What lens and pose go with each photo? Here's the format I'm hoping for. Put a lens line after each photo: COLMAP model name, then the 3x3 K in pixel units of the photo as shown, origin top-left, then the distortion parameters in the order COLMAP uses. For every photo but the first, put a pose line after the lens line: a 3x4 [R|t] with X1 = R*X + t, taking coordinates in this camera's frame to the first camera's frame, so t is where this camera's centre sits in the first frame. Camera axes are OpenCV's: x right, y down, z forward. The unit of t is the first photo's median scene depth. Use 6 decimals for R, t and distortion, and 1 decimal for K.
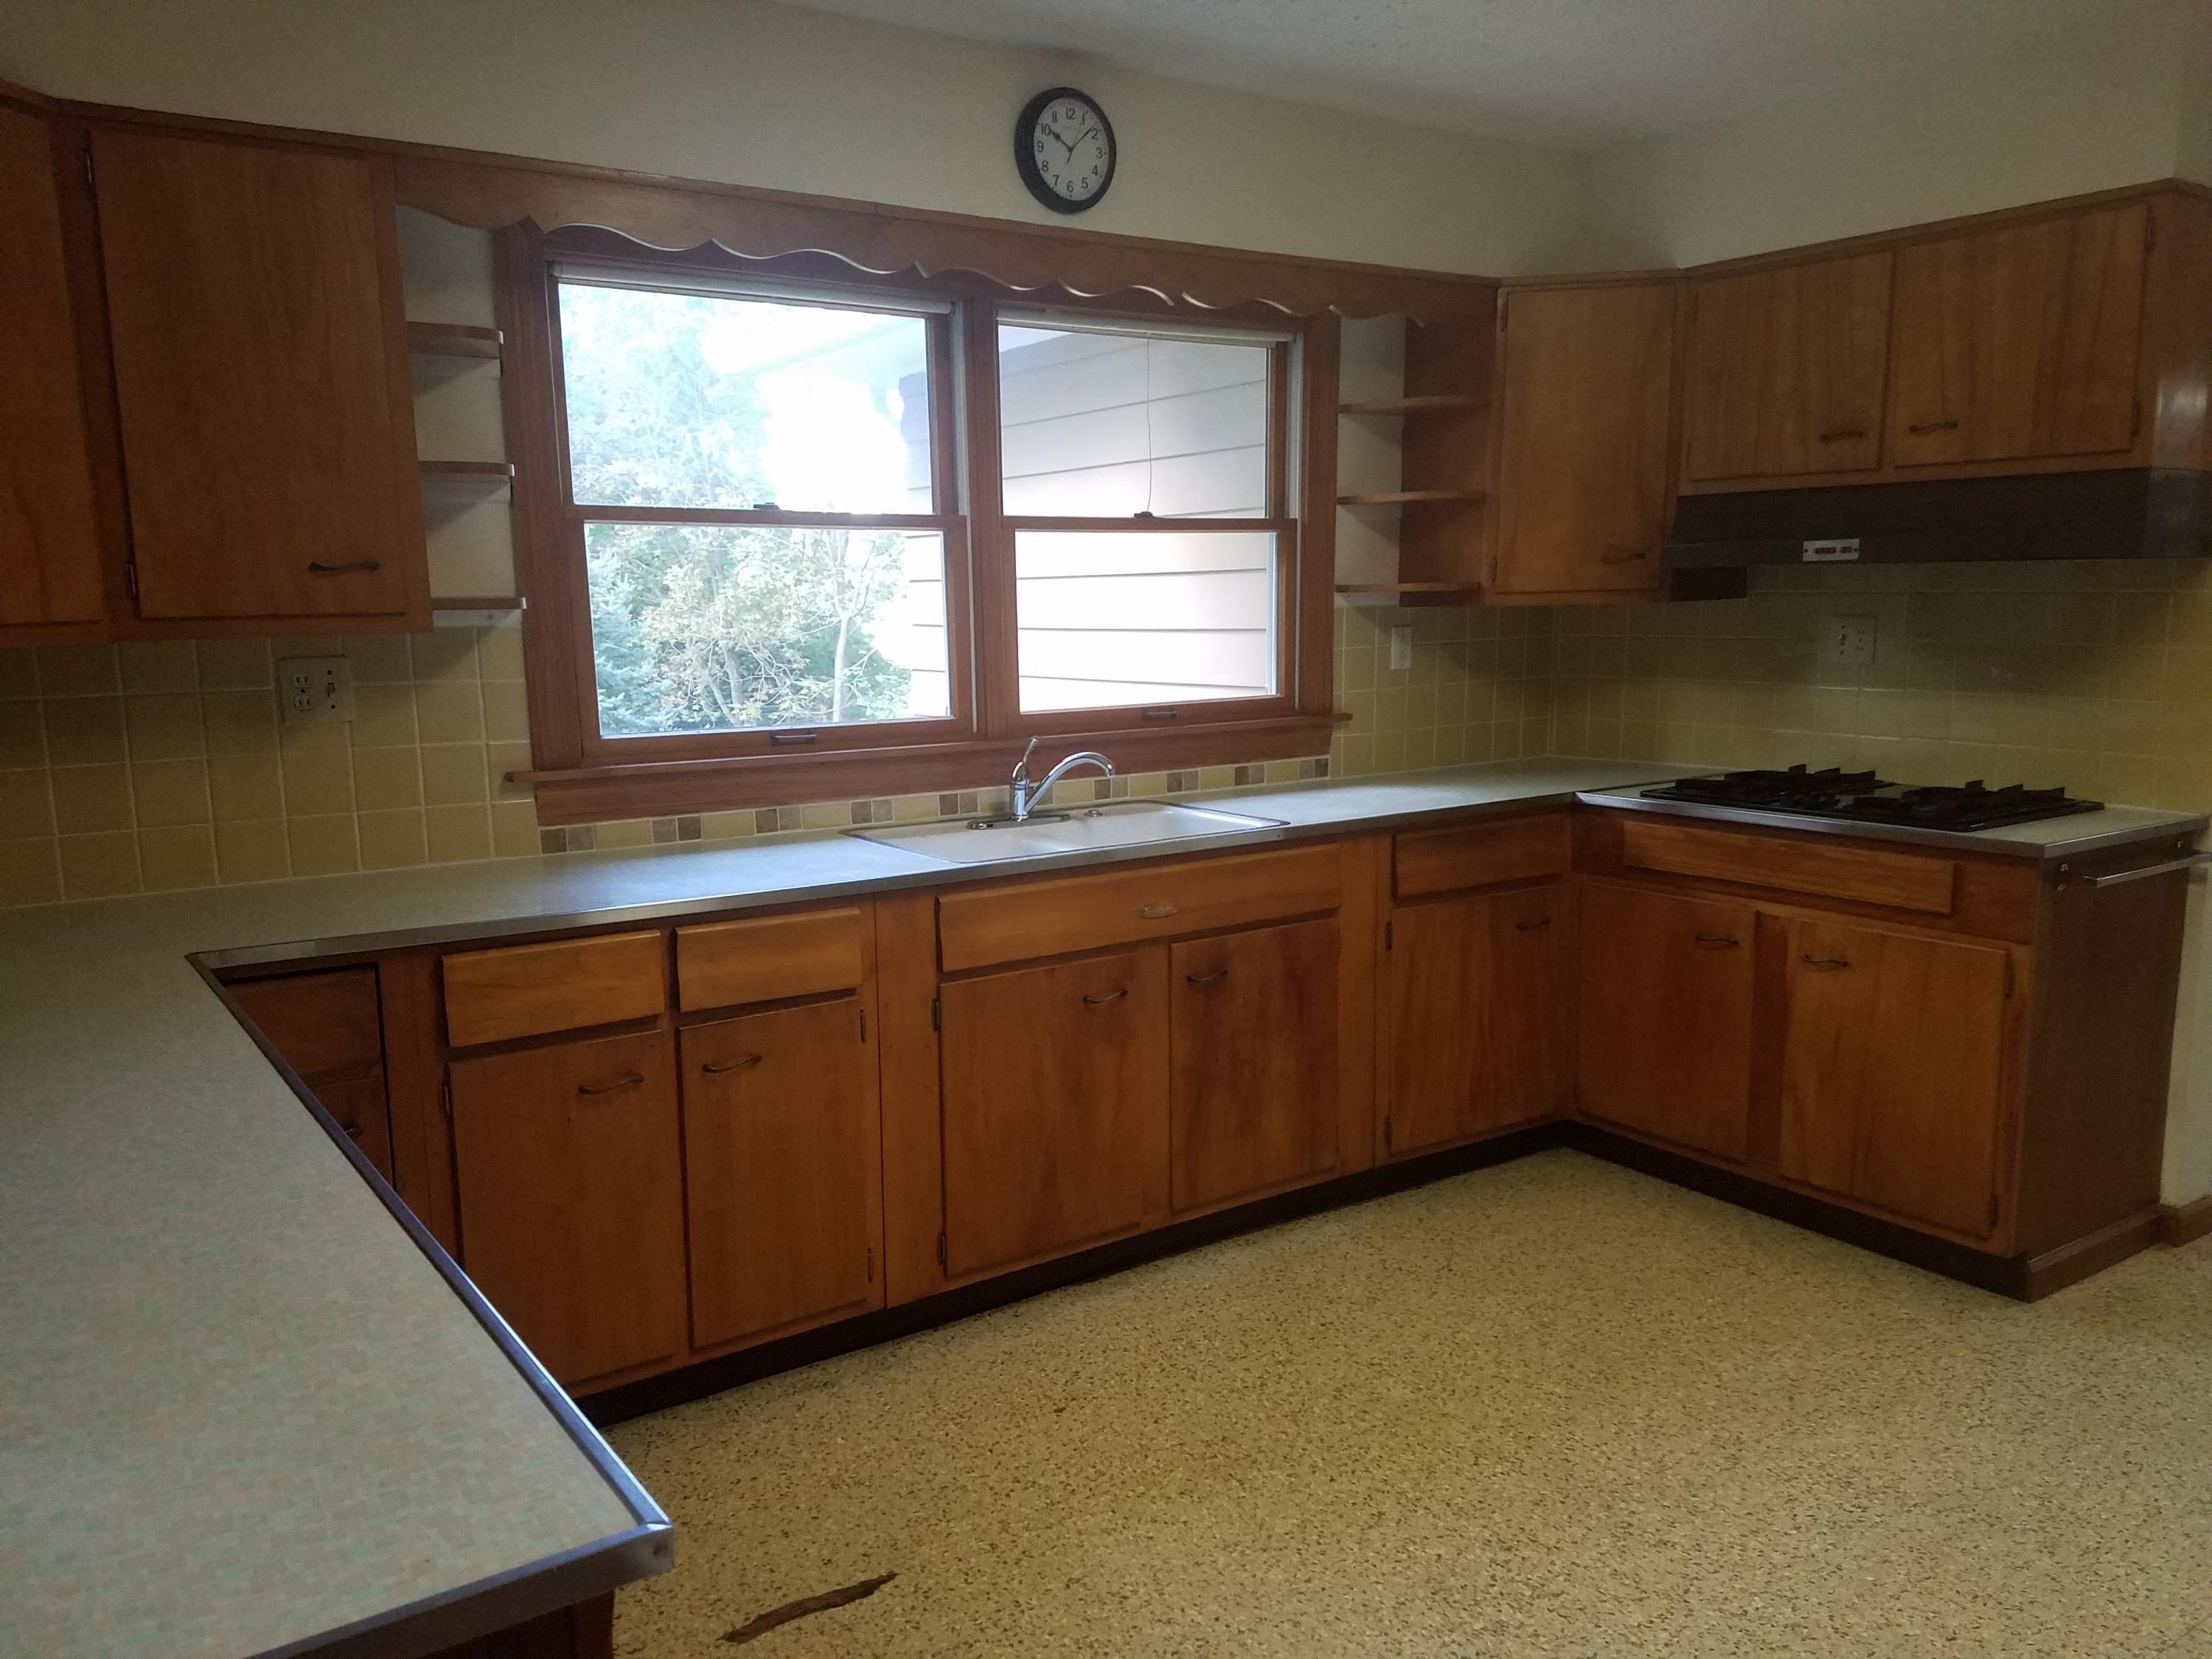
lens RADIAL K [[1624.0, 0, 1094.9], [0, 1624.0, 859.6], [0, 0, 1]] dist [0.161823, -0.237172]
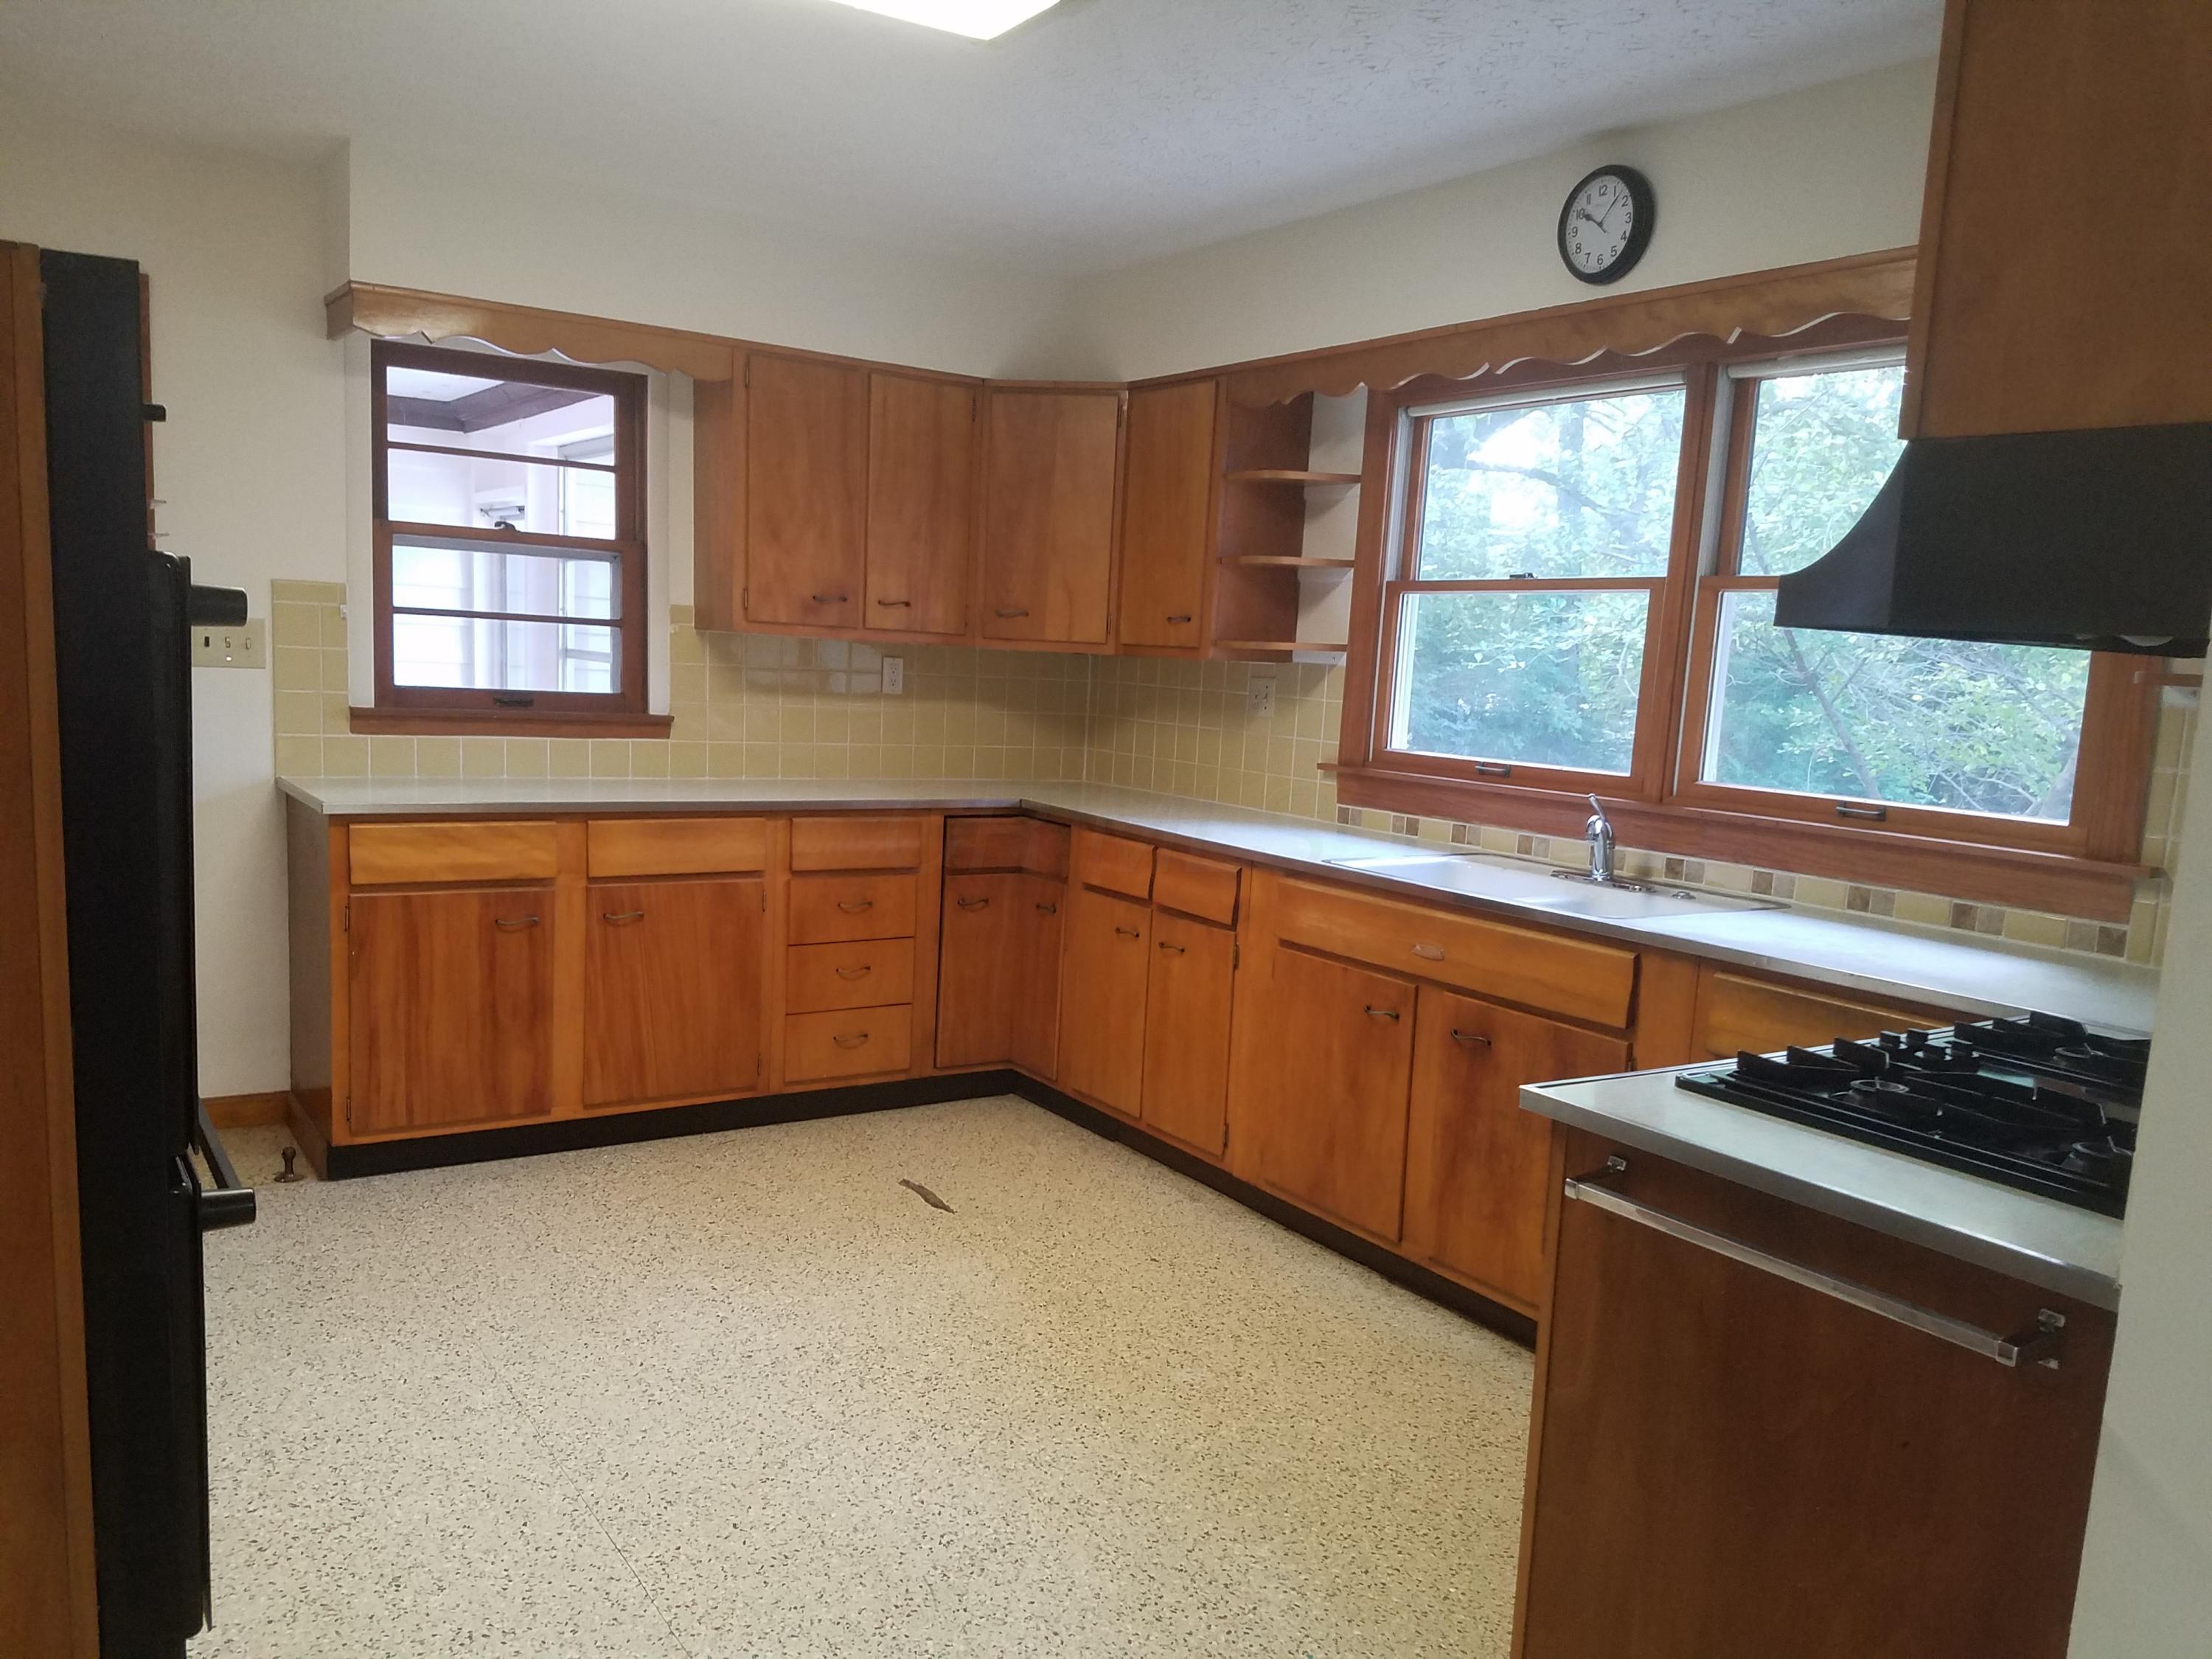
lens RADIAL K [[1624.0, 0, 1094.9], [0, 1624.0, 859.6], [0, 0, 1]] dist [0.161823, -0.237172]
pose [[-0.003323, 0.149040, -0.988826, 1.066699], [-0.206531, 0.967409, 0.146506, -0.135165], [0.978434, 0.204710, 0.027567, 0.749913]]
